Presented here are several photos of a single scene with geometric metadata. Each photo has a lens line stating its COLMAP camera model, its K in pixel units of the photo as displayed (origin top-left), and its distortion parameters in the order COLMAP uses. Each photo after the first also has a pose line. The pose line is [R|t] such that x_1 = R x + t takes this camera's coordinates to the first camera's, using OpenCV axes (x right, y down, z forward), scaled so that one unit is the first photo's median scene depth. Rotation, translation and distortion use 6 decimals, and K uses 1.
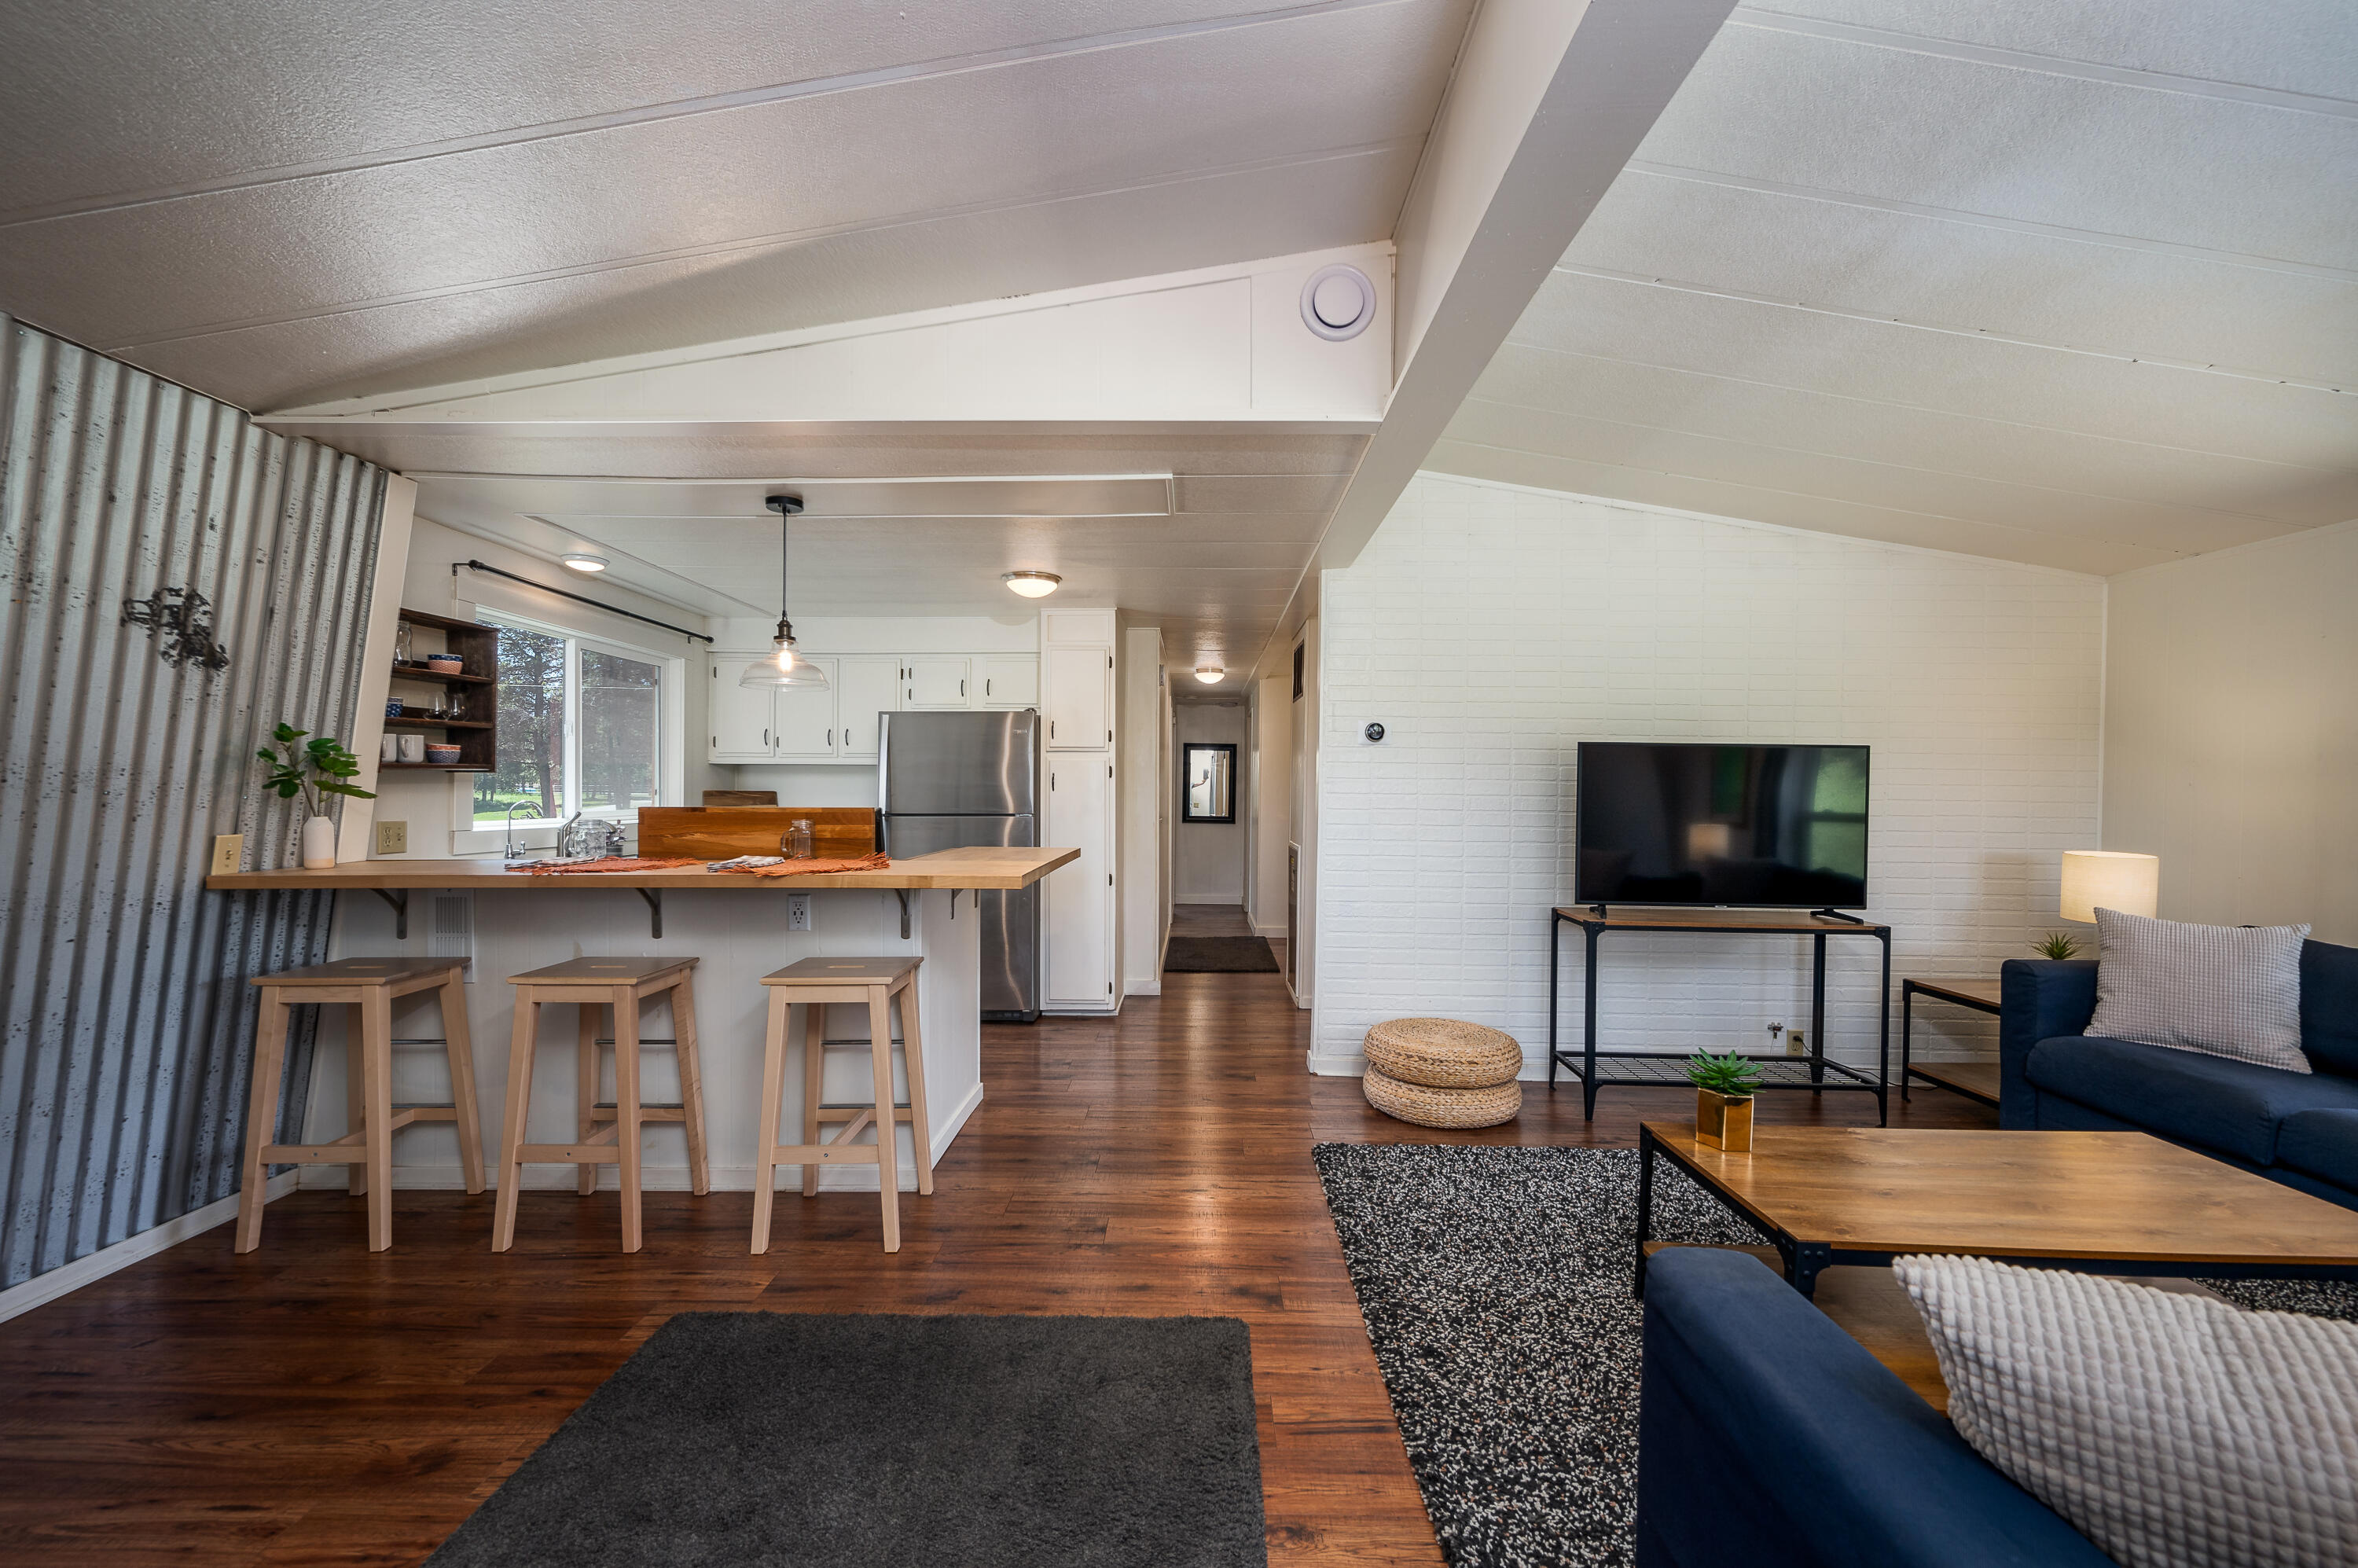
lens RADIAL K [[943.3, 0, 1185.7], [0, 943.3, 796.7], [0, 0, 1]] dist [0.000897, -0.000078]
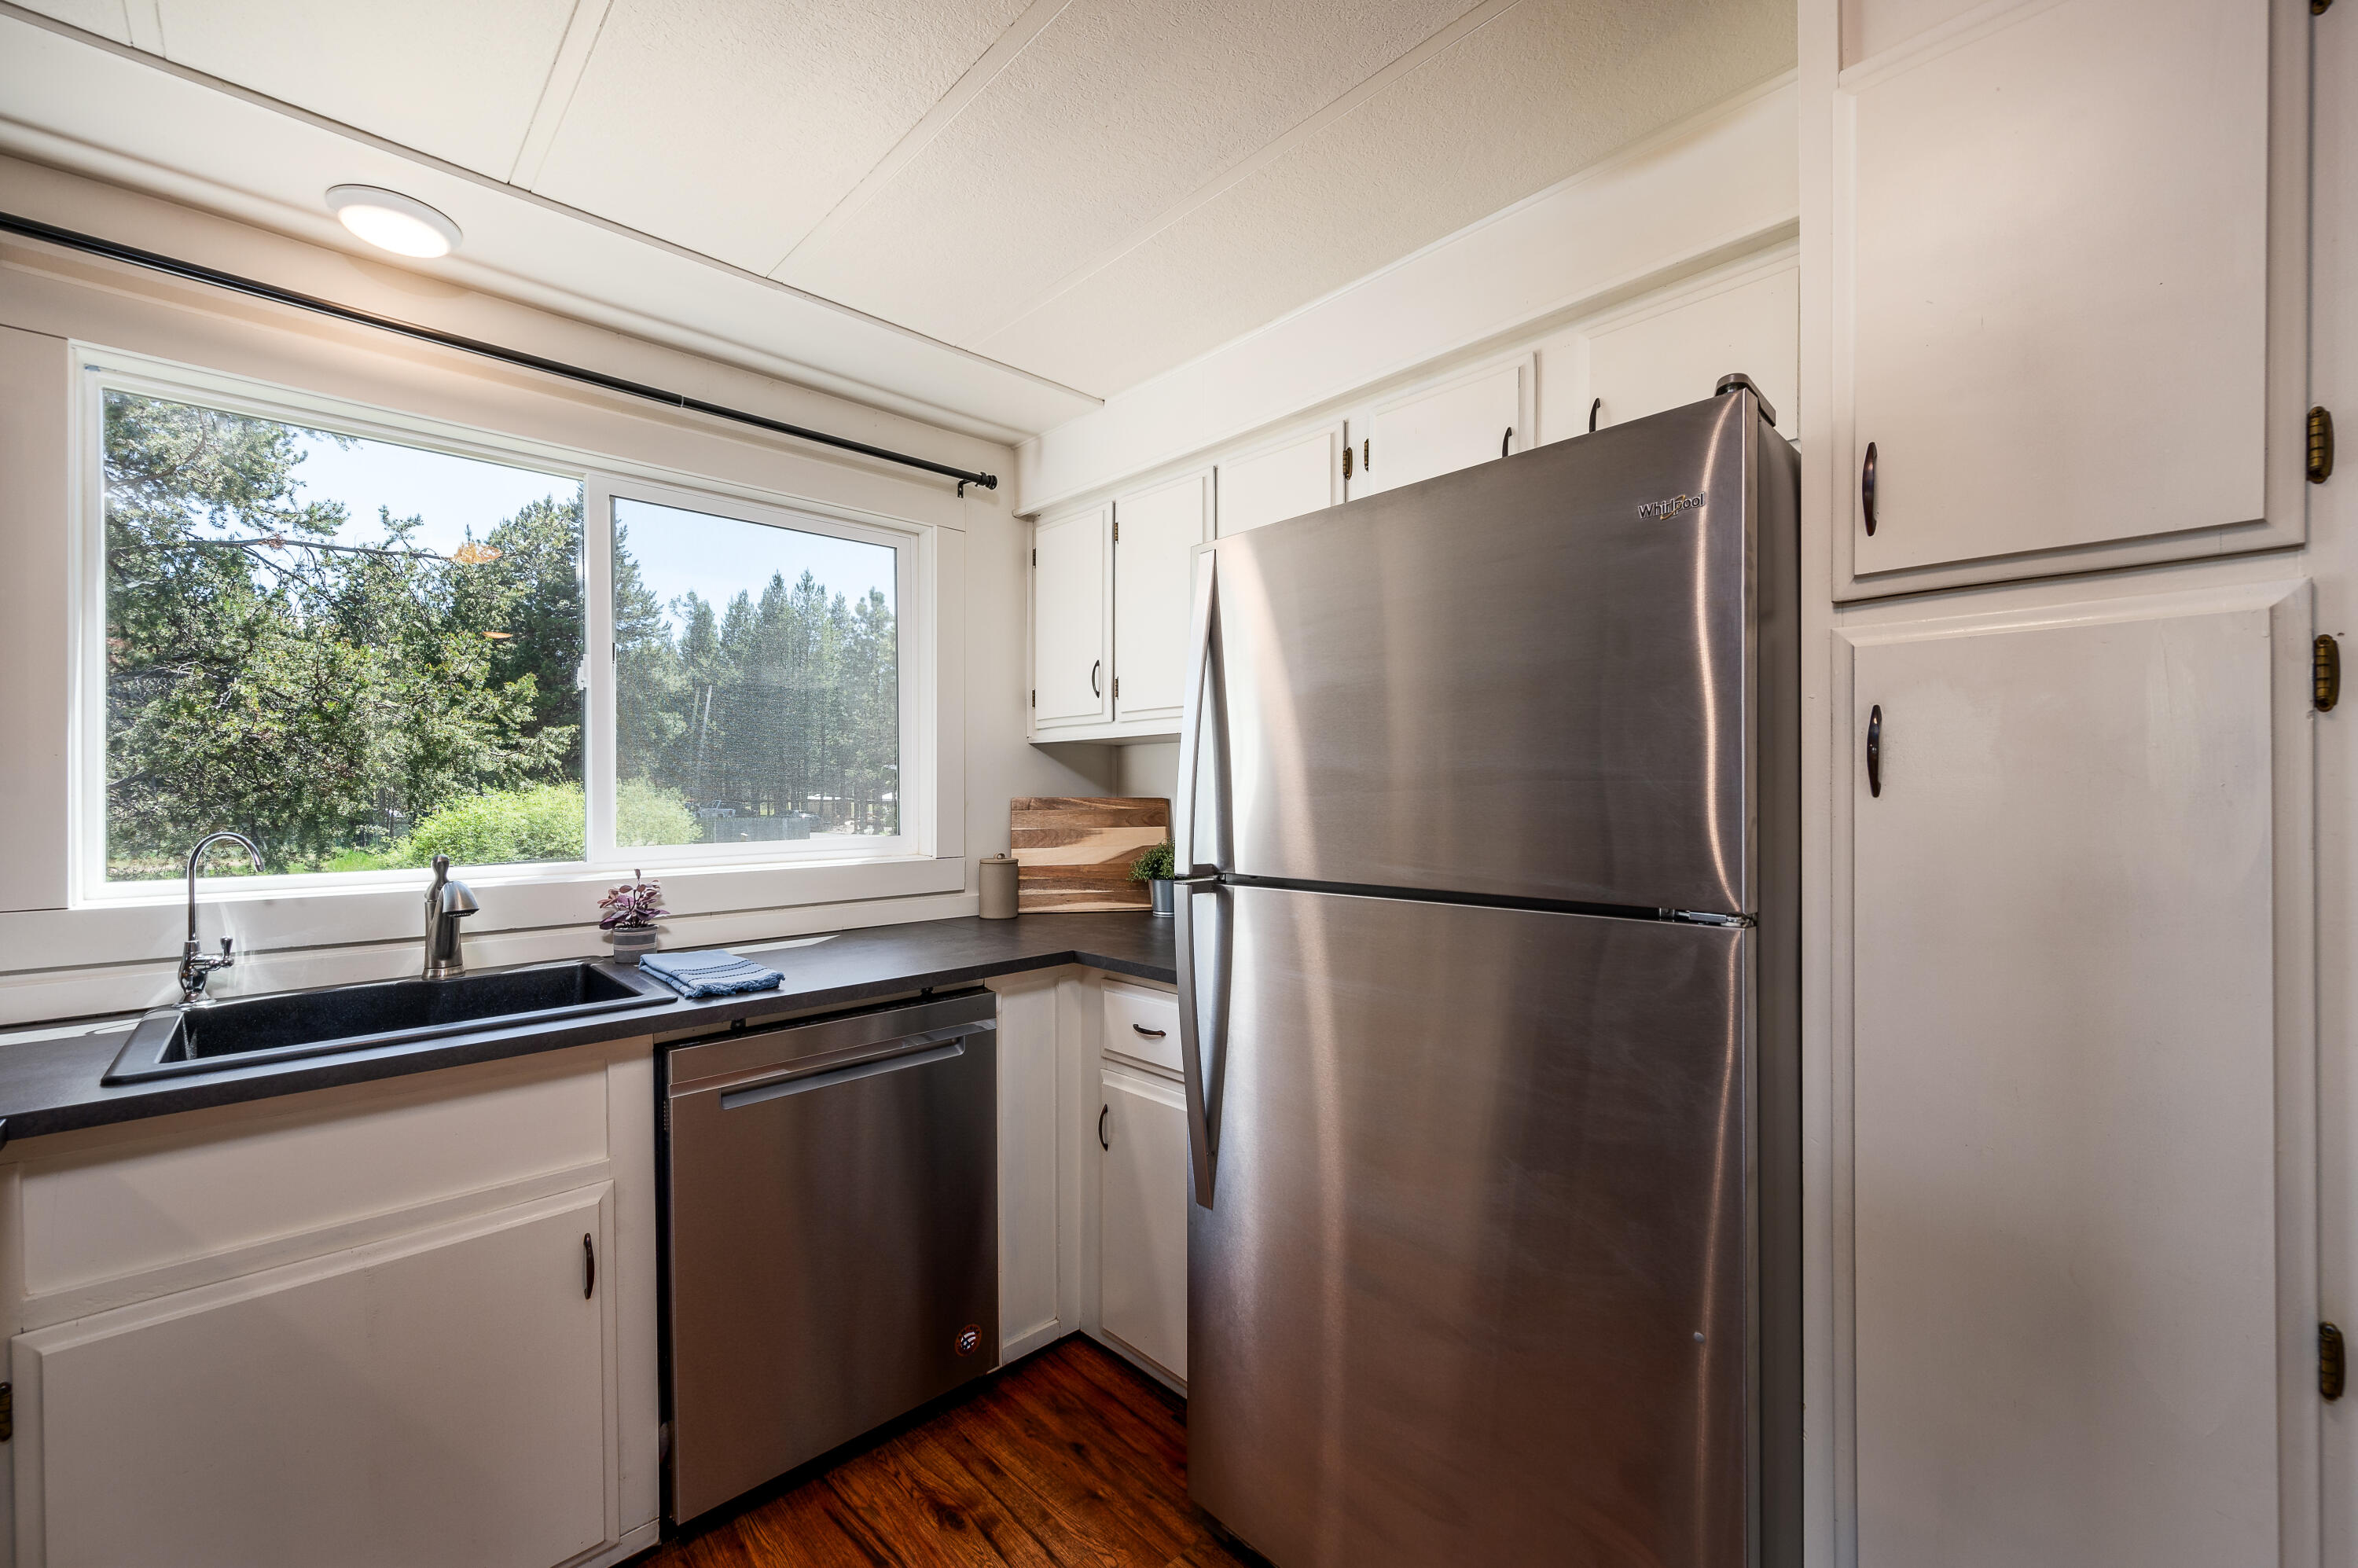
lens RADIAL K [[943.3, 0, 1185.7], [0, 943.3, 796.7], [0, 0, 1]] dist [0.000897, -0.000078]
pose [[0.697022, -0.006076, -0.717024, -0.161049], [0.005712, 0.999979, -0.002921, -0.009292], [0.717027, -0.002060, 0.697042, 1.234351]]
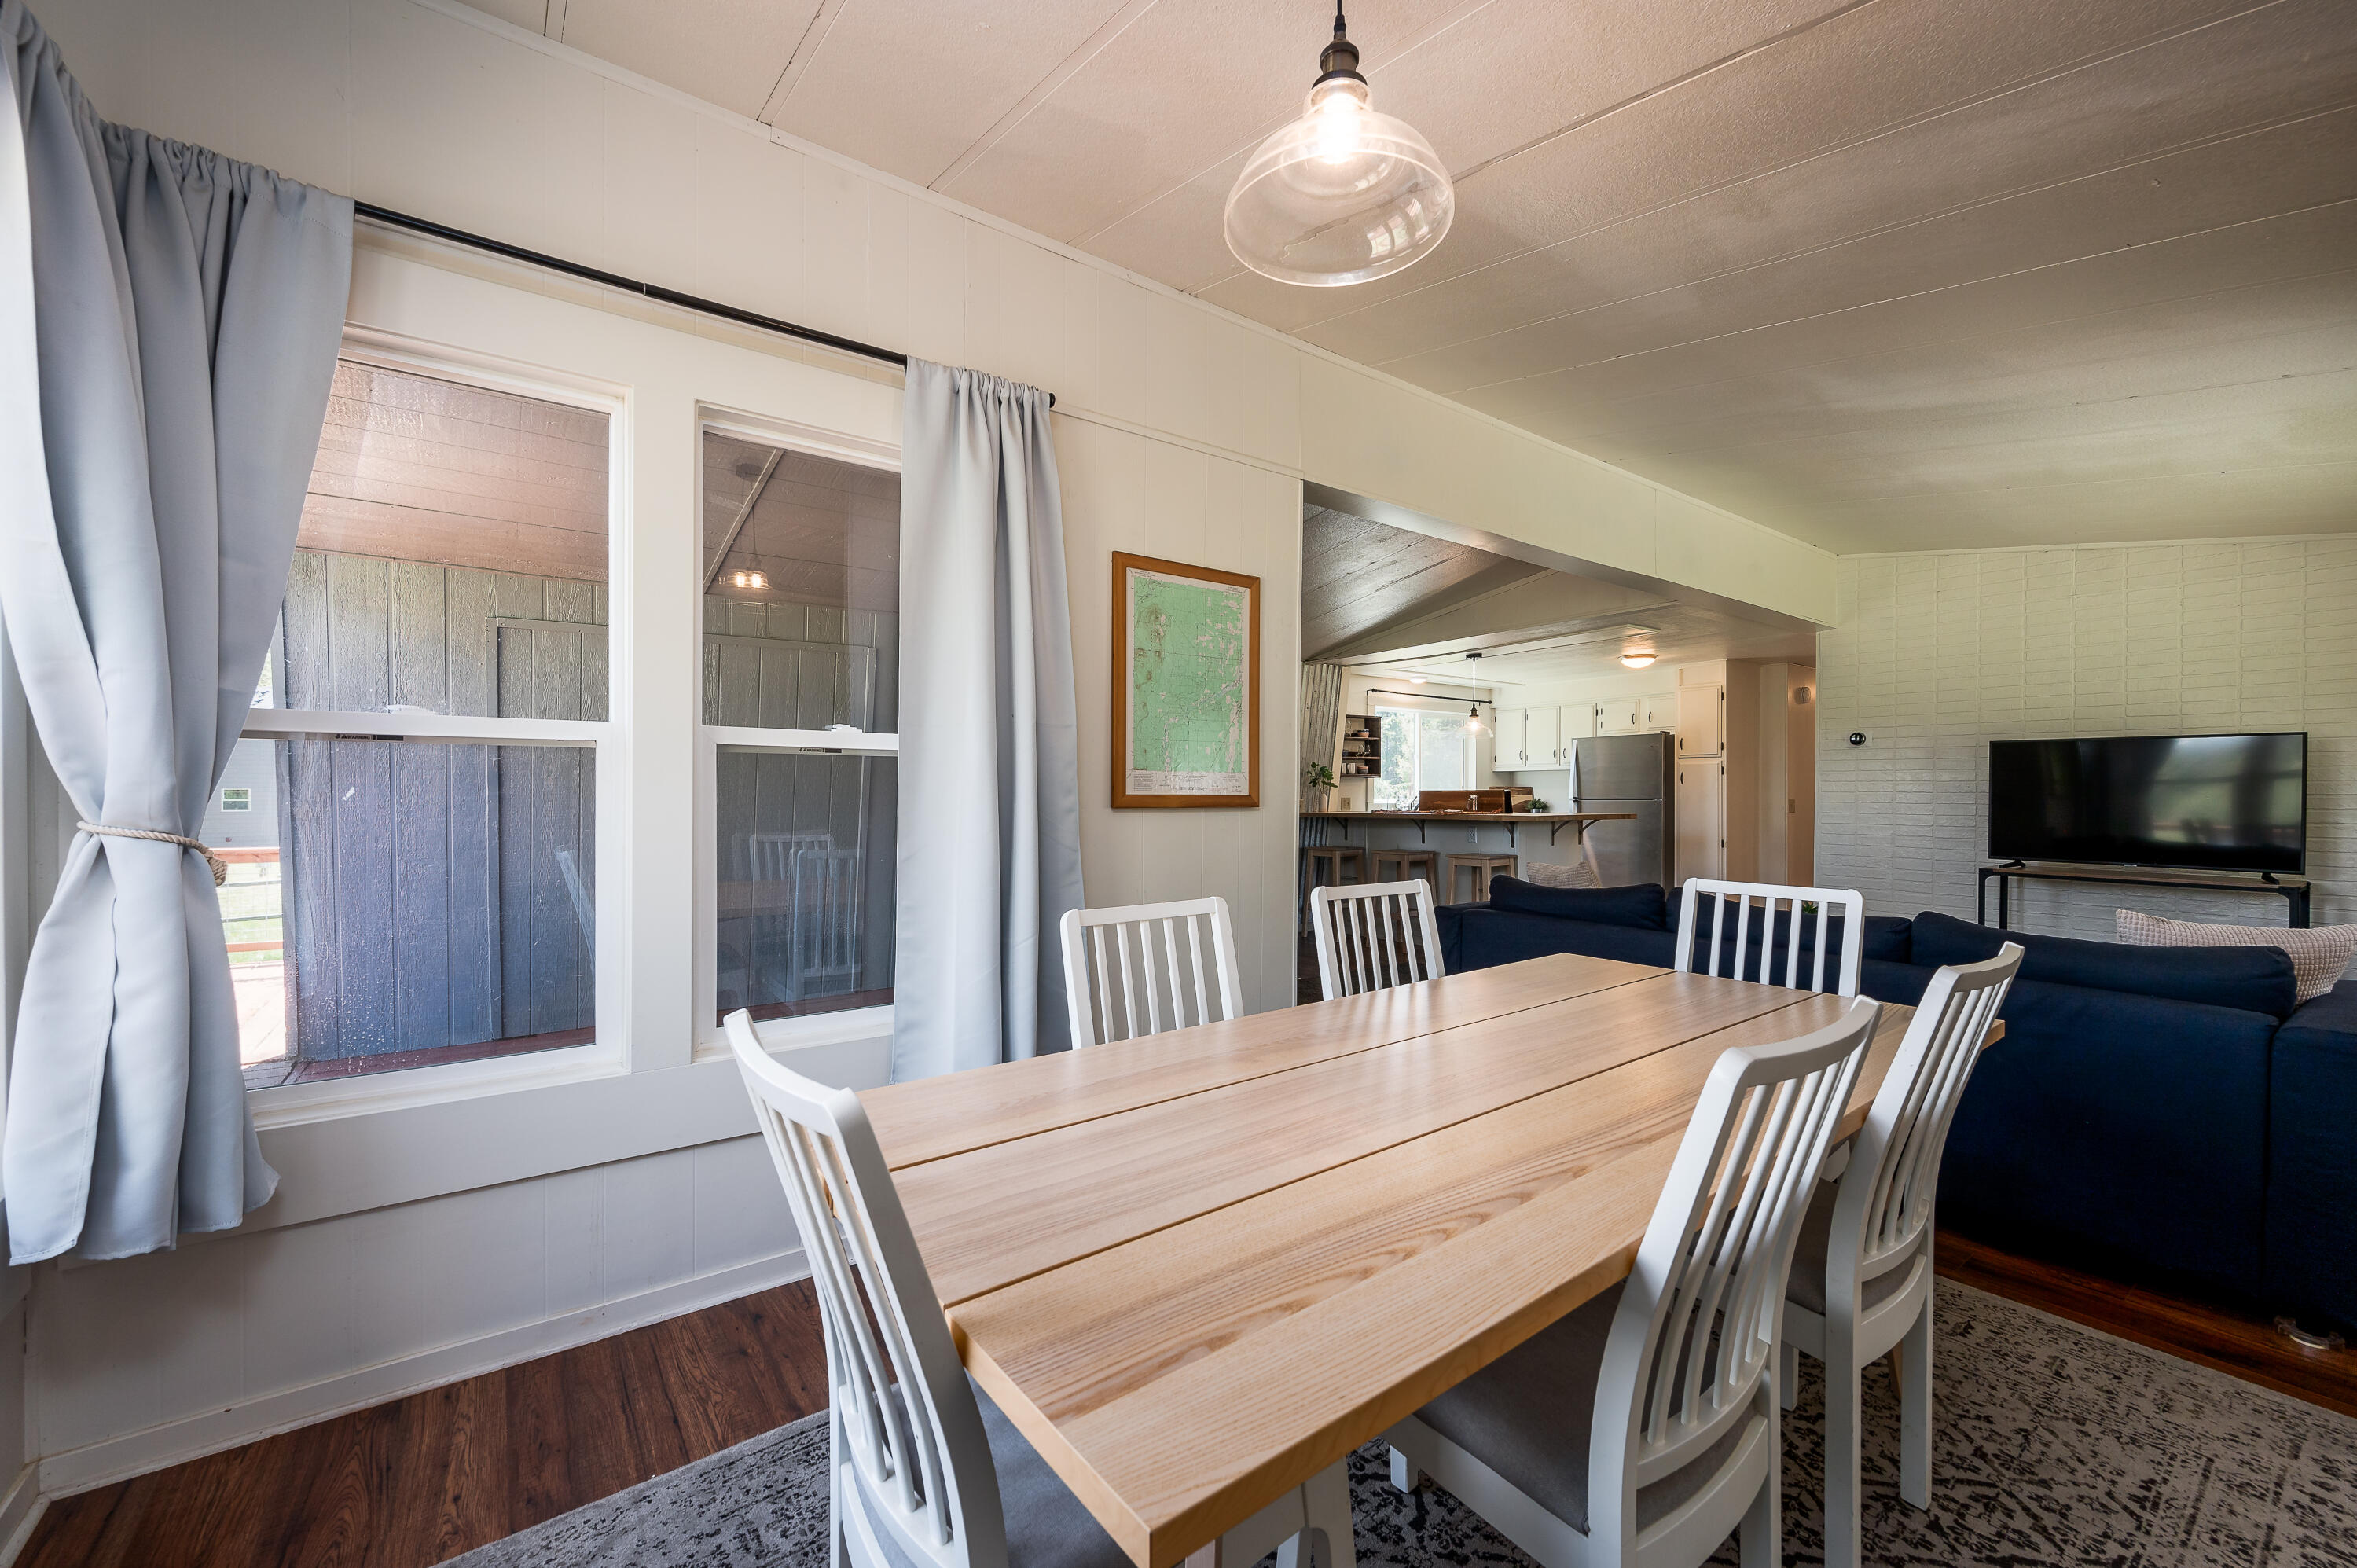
lens RADIAL K [[950.3, 0, 1170.9], [0, 950.3, 788.5], [0, 0, 1]] dist [-0.000095, -0.000543]
pose [[0.599357, -0.009373, -0.800427, 0.967922], [-0.002990, 0.999898, -0.013948, 0.041397], [0.800477, 0.010753, 0.599268, -0.953678]]
